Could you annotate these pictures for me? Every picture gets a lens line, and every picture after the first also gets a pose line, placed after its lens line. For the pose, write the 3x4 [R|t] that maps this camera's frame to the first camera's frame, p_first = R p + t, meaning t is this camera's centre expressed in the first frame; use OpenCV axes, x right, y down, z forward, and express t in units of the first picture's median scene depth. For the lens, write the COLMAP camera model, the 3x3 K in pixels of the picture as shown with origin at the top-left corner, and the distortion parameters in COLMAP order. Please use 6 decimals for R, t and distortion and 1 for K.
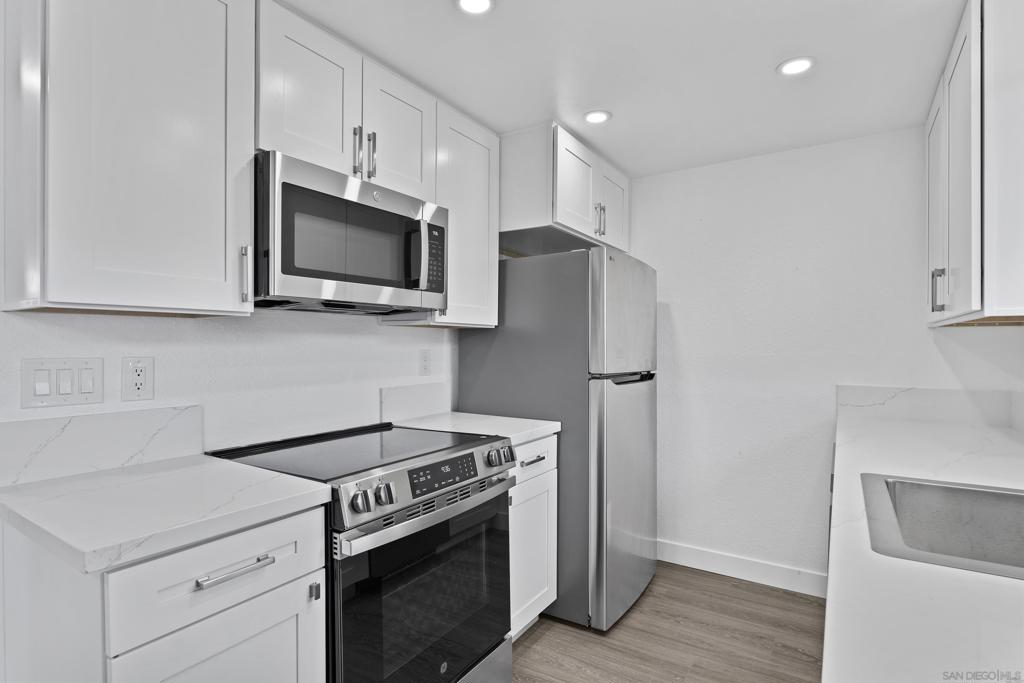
lens RADIAL K [[516.5, 0, 508.5], [0, 516.5, 349.9], [0, 0, 1]] dist [-0.014908, 0.003704]
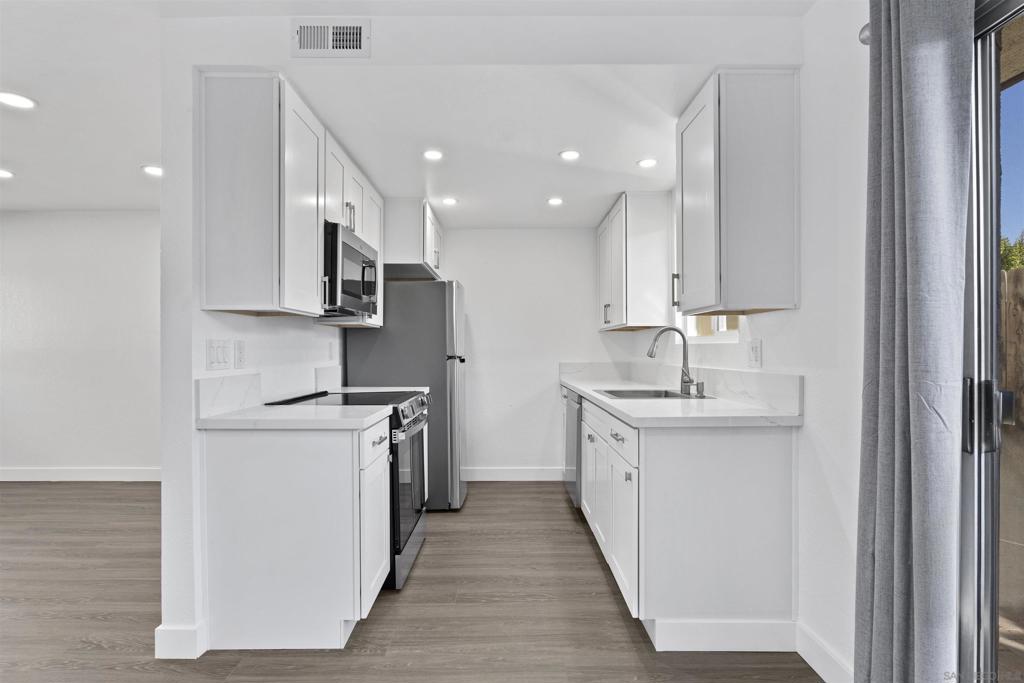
lens RADIAL K [[516.5, 0, 511.9], [0, 516.5, 355.6], [0, 0, 1]] dist [-0.014908, 0.003704]
pose [[0.831163, -0.010605, 0.555927, -0.600122], [0.010232, 0.999941, 0.003778, 0.040523], [-0.555934, 0.002548, 0.831222, -0.499156]]
